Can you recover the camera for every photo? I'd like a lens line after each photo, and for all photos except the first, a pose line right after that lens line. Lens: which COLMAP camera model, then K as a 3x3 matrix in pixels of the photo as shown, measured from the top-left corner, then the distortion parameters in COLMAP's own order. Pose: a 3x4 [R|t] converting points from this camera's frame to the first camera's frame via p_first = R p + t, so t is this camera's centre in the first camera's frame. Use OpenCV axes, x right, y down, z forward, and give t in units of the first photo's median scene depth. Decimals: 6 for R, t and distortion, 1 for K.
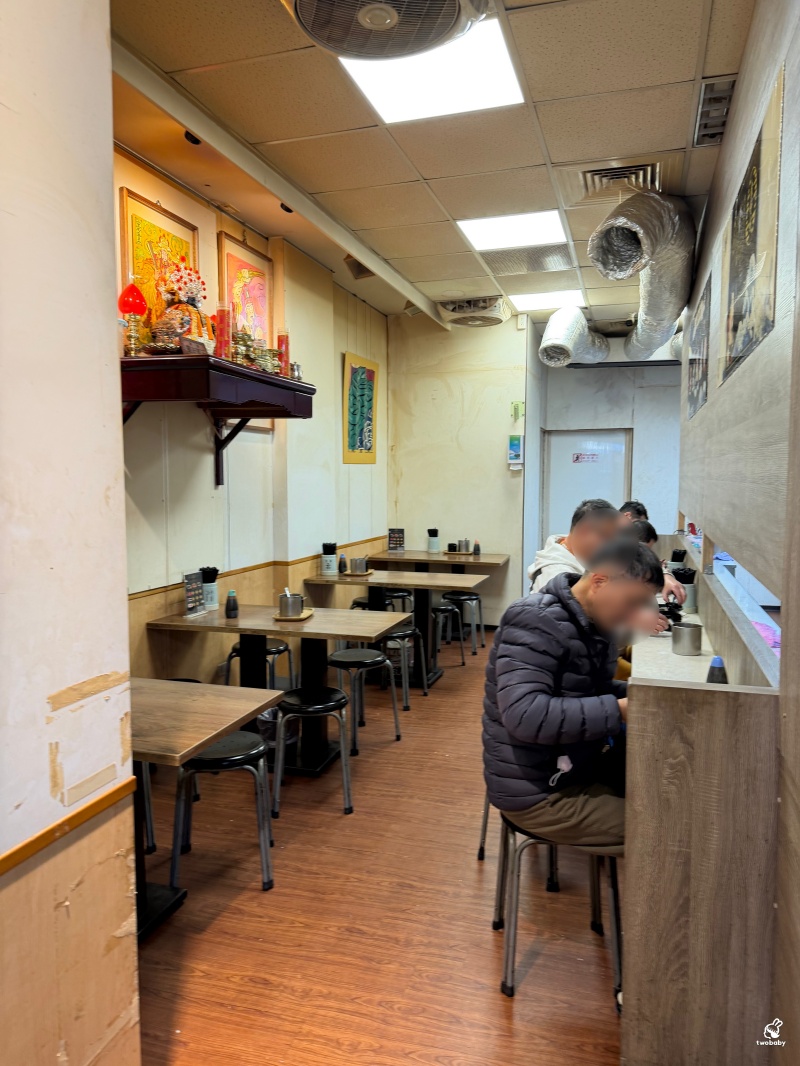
lens RADIAL K [[757.2, 0, 402.5], [0, 757.2, 536.9], [0, 0, 1]] dist [0.011419, 0.000567]
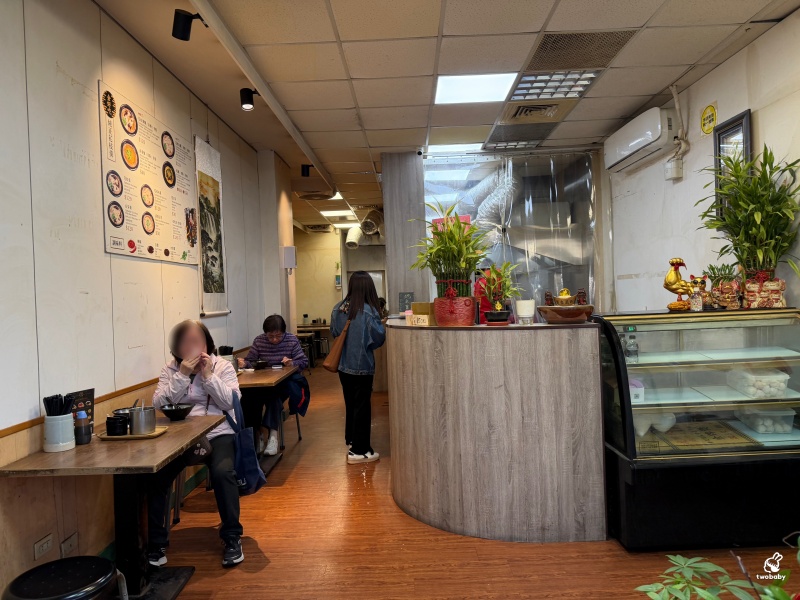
lens RADIAL K [[568.3, 0, 401.0], [0, 568.3, 298.2], [0, 0, 1]] dist [0.011419, 0.000567]
pose [[0.958121, -0.043168, 0.283090, -0.196110], [0.065630, 0.995361, -0.070345, 0.093606], [-0.278741, 0.085978, 0.956510, -0.900170]]
